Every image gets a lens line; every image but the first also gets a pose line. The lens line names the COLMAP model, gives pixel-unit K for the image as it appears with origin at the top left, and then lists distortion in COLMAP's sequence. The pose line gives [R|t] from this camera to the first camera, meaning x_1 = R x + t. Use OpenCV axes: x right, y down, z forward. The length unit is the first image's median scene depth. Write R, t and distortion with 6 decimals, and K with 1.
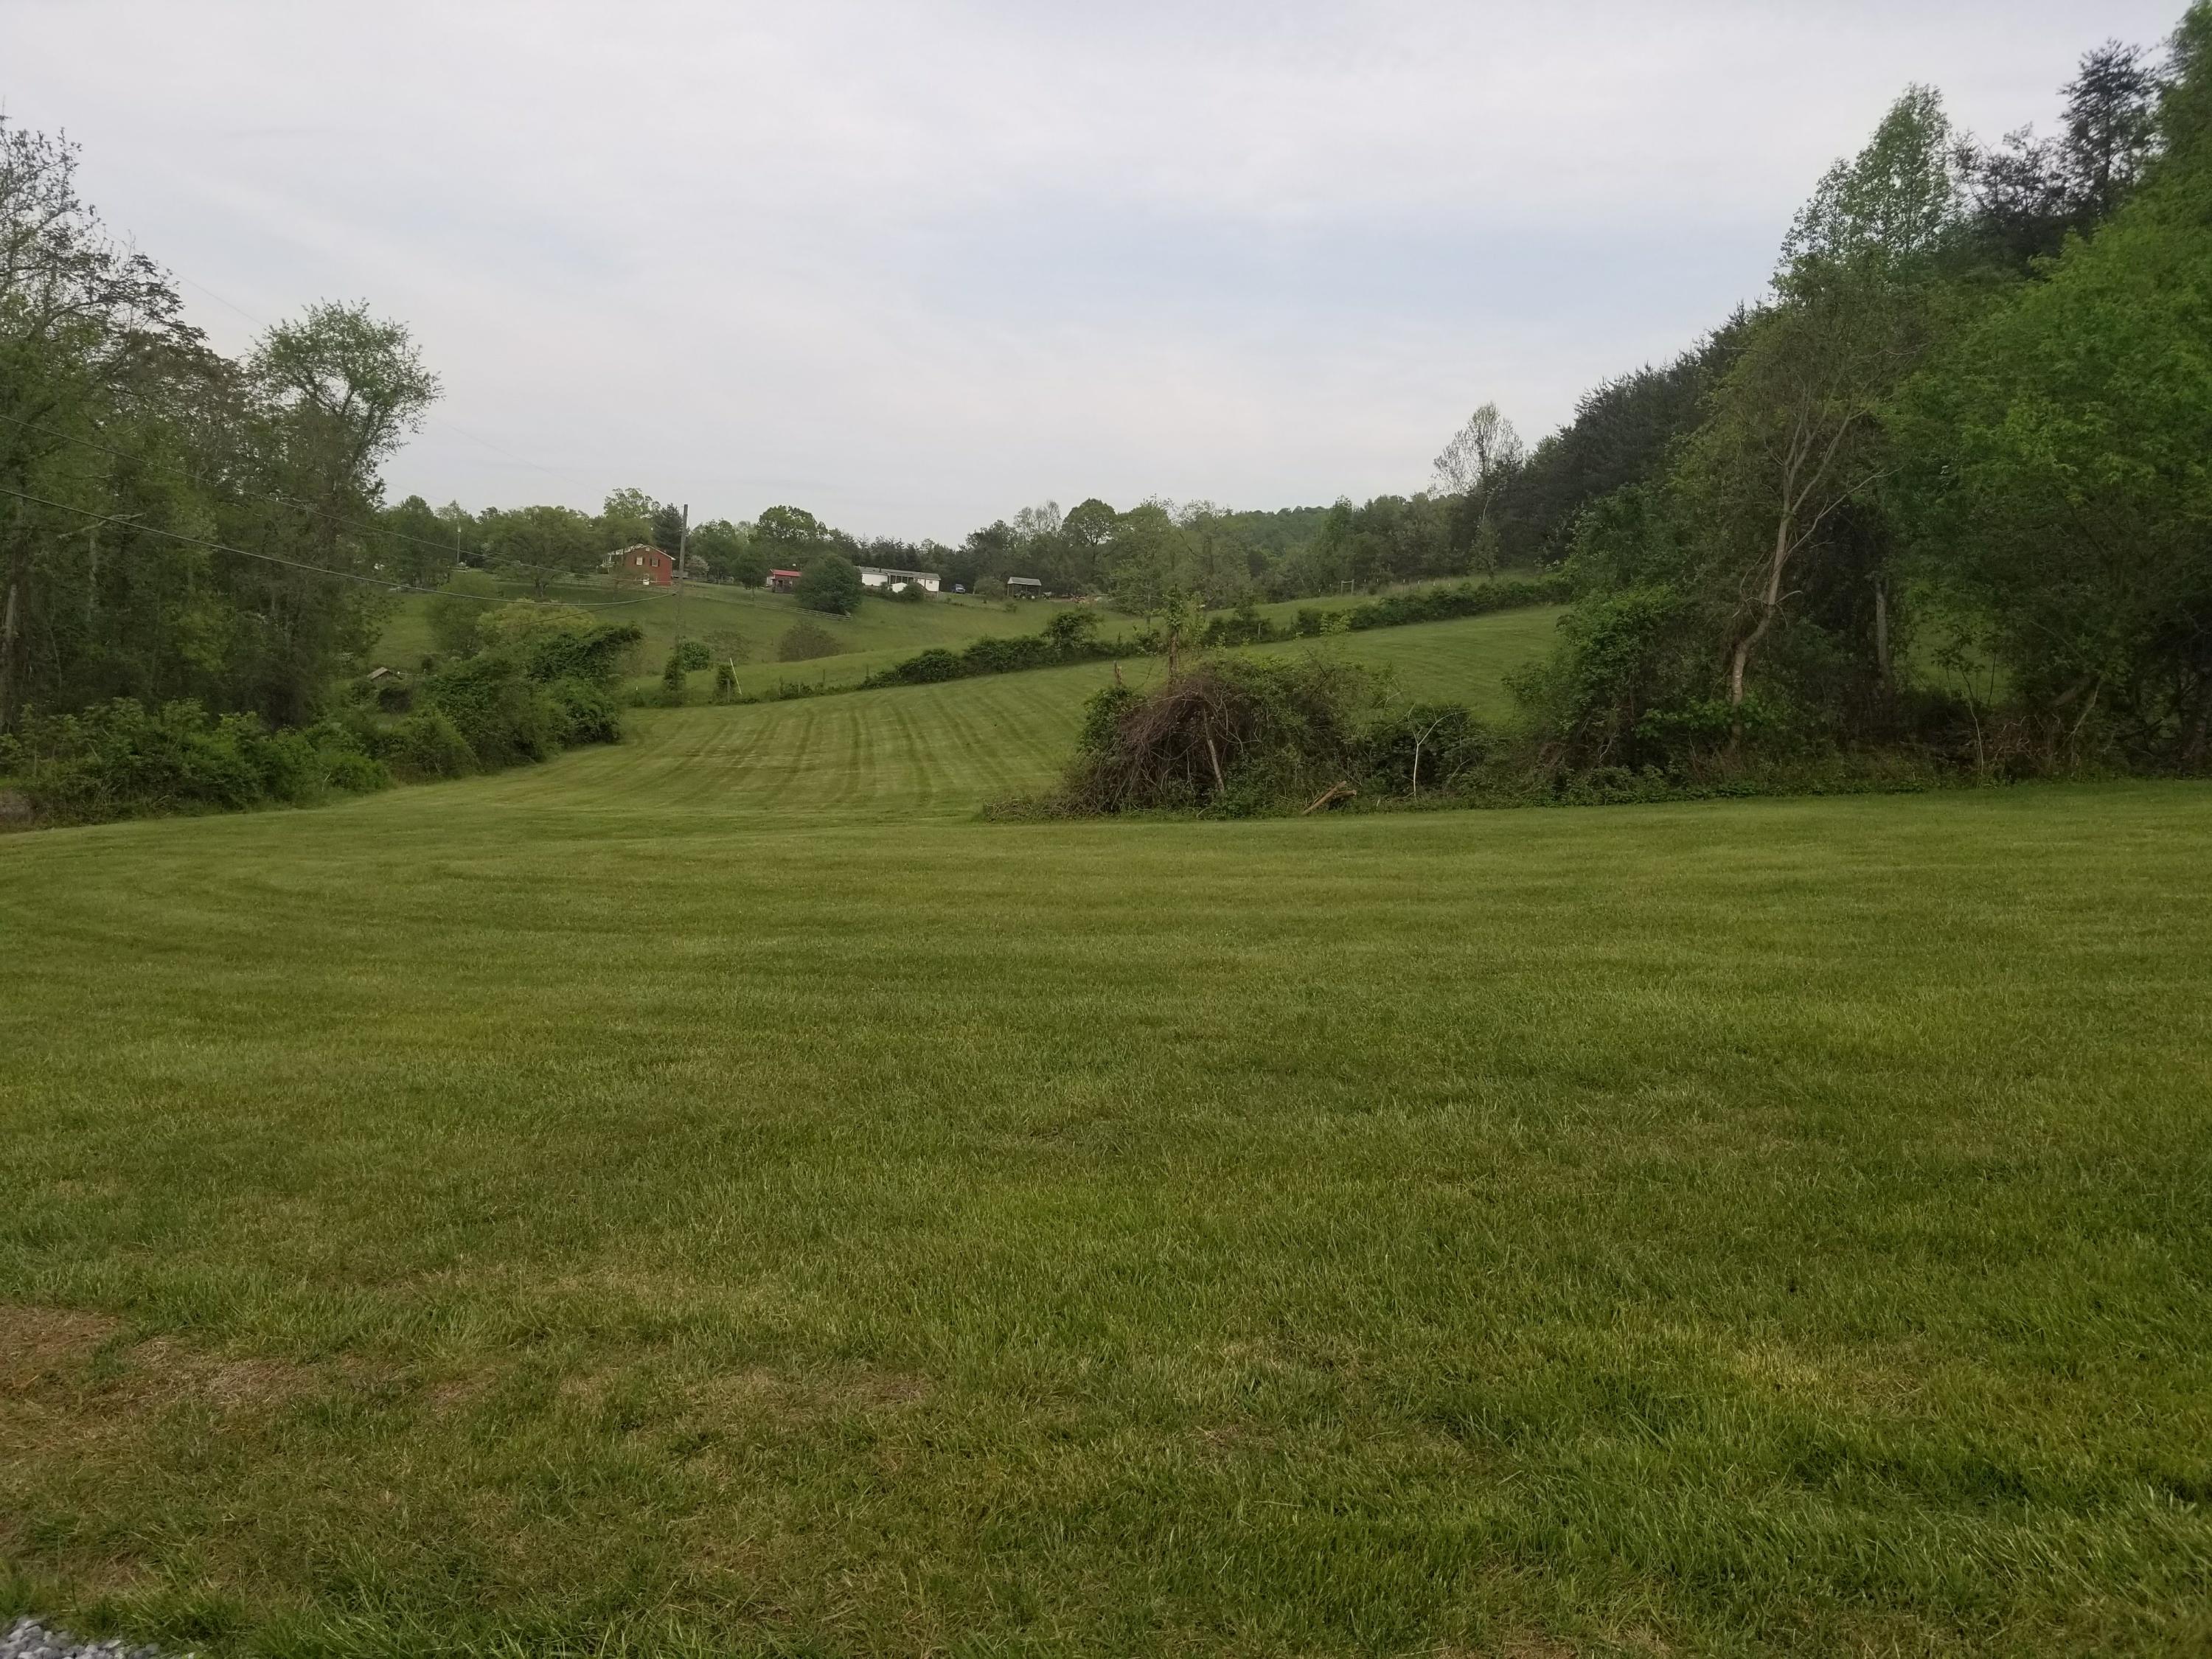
lens RADIAL K [[1753.4, 0, 1075.9], [0, 1753.4, 798.4], [0, 0, 1]] dist [0.081973, -0.129984]
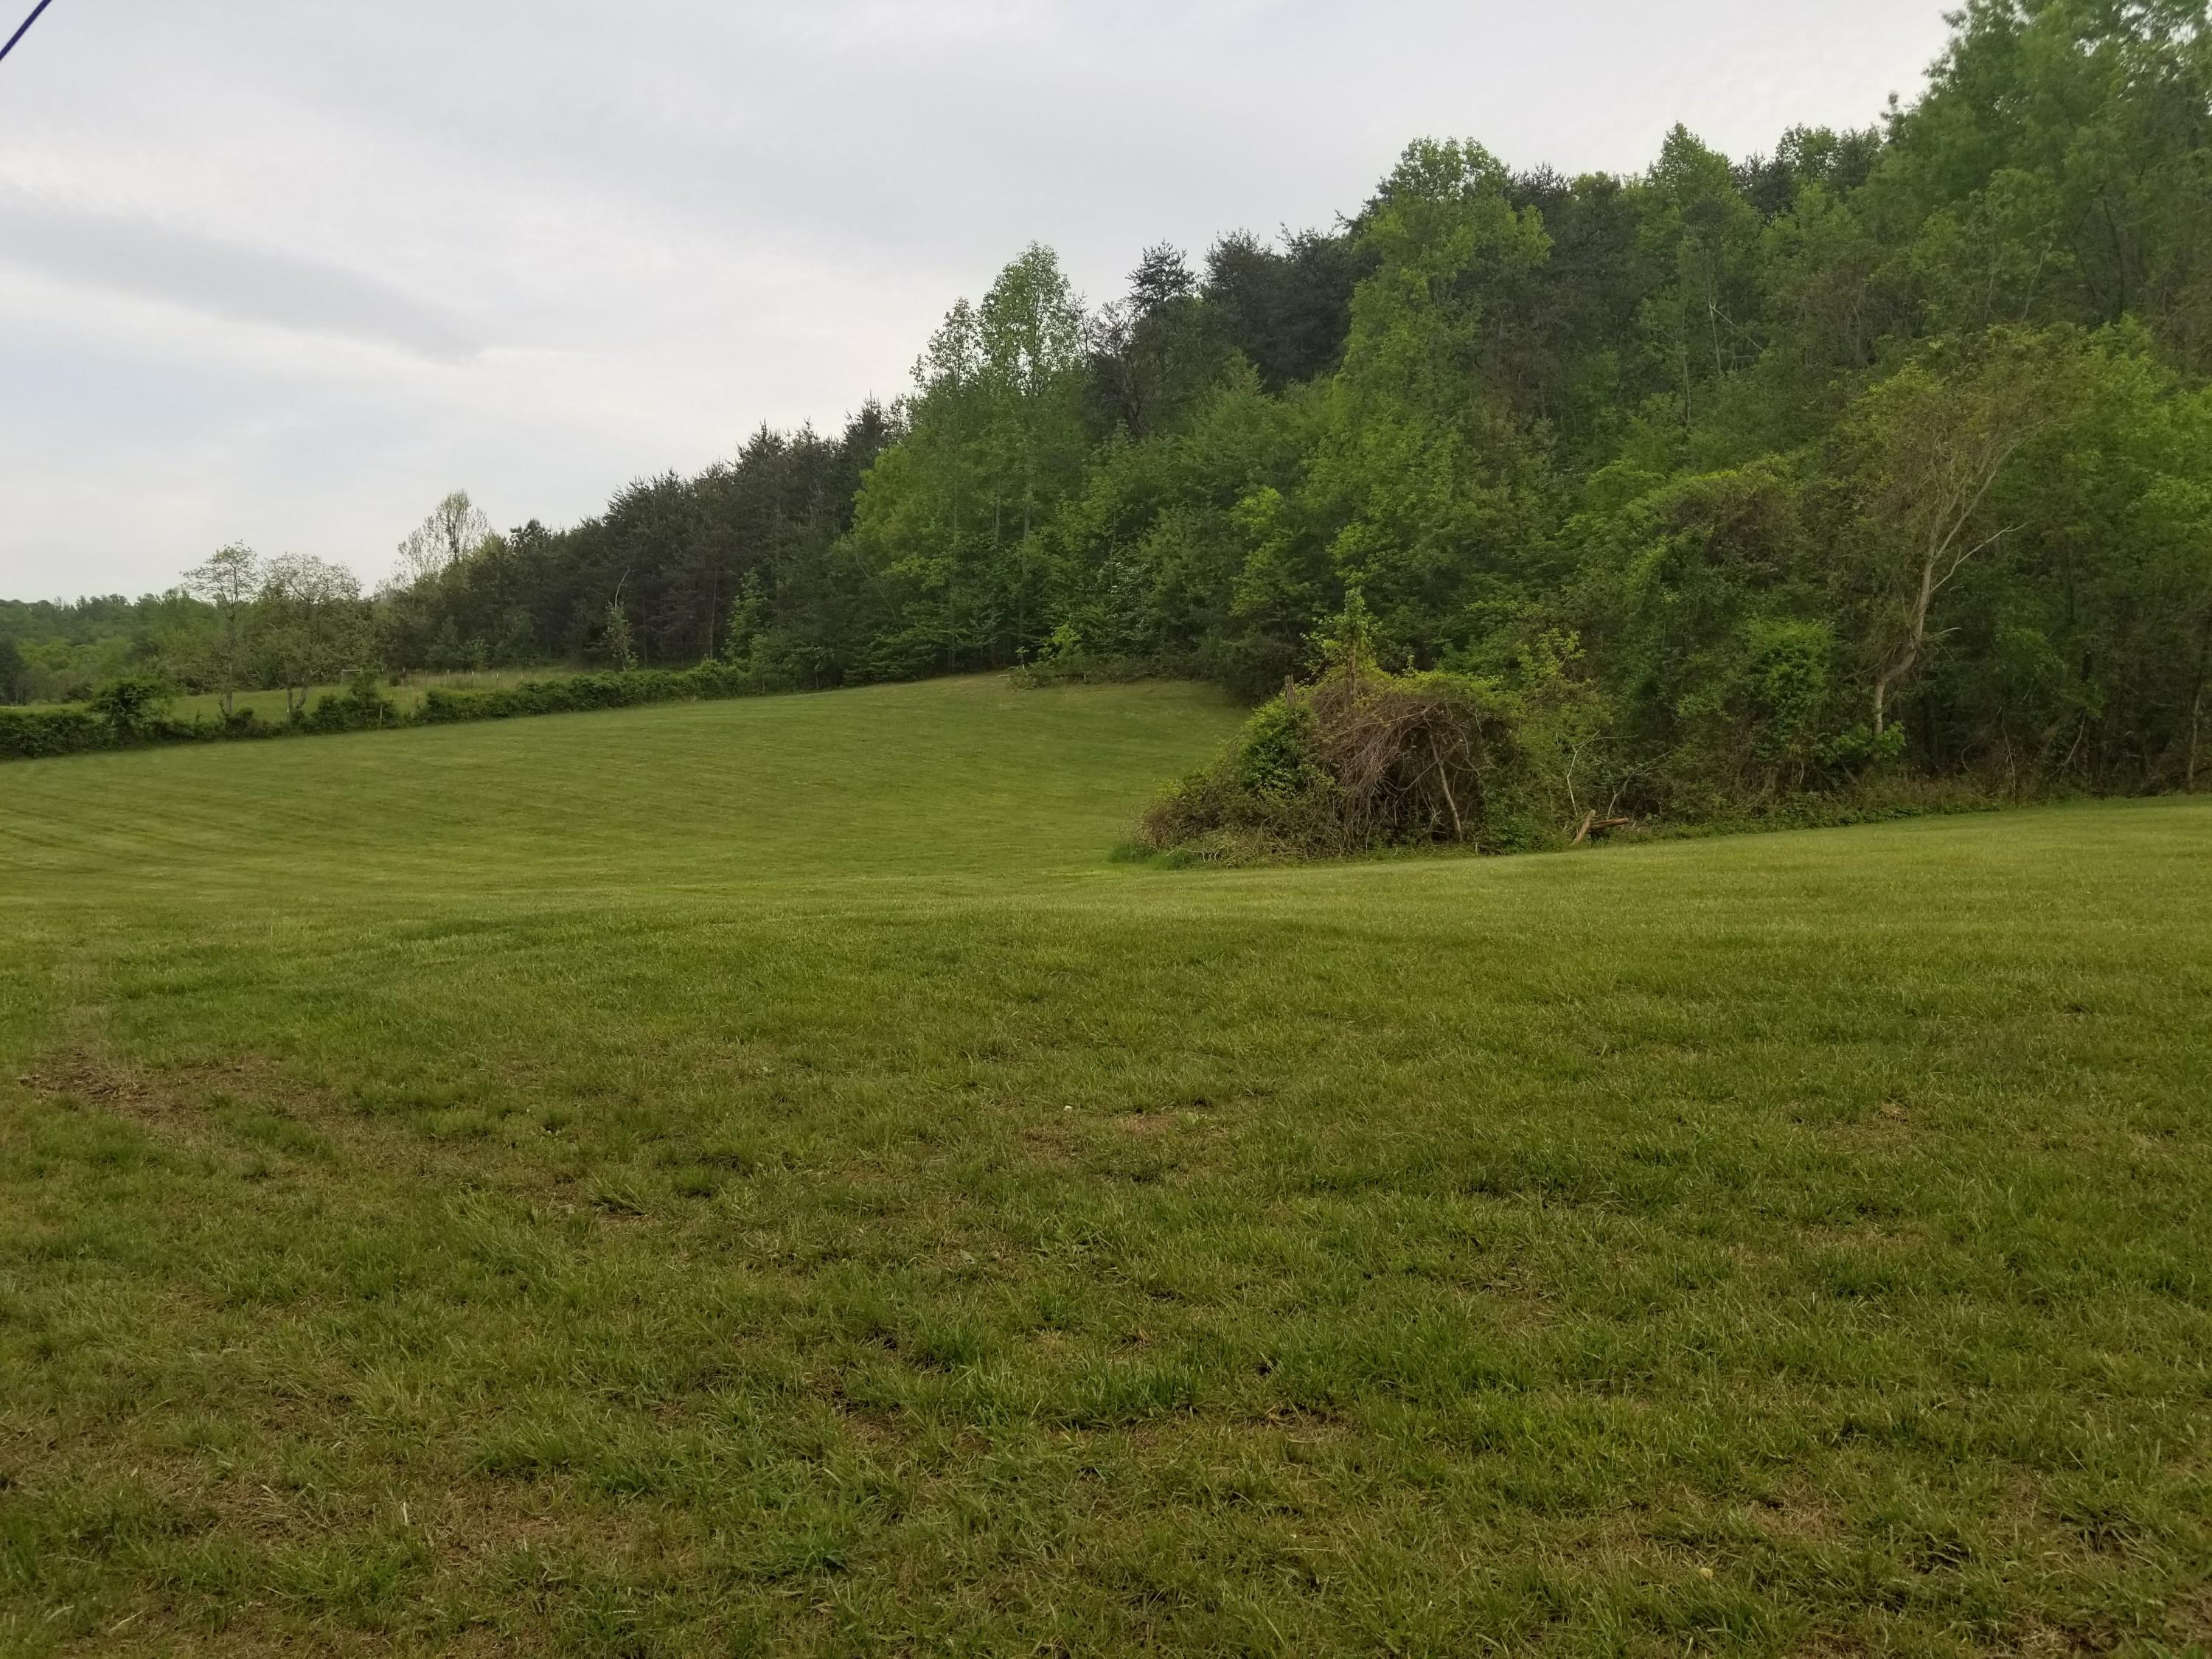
lens RADIAL K [[1753.4, 0, 1075.9], [0, 1753.4, 798.4], [0, 0, 1]] dist [0.081973, -0.129984]
pose [[0.749494, 0.004301, 0.661997, -0.206675], [0.045045, 0.997330, -0.057478, 0.007792], [-0.660477, 0.072899, 0.747299, 0.154894]]
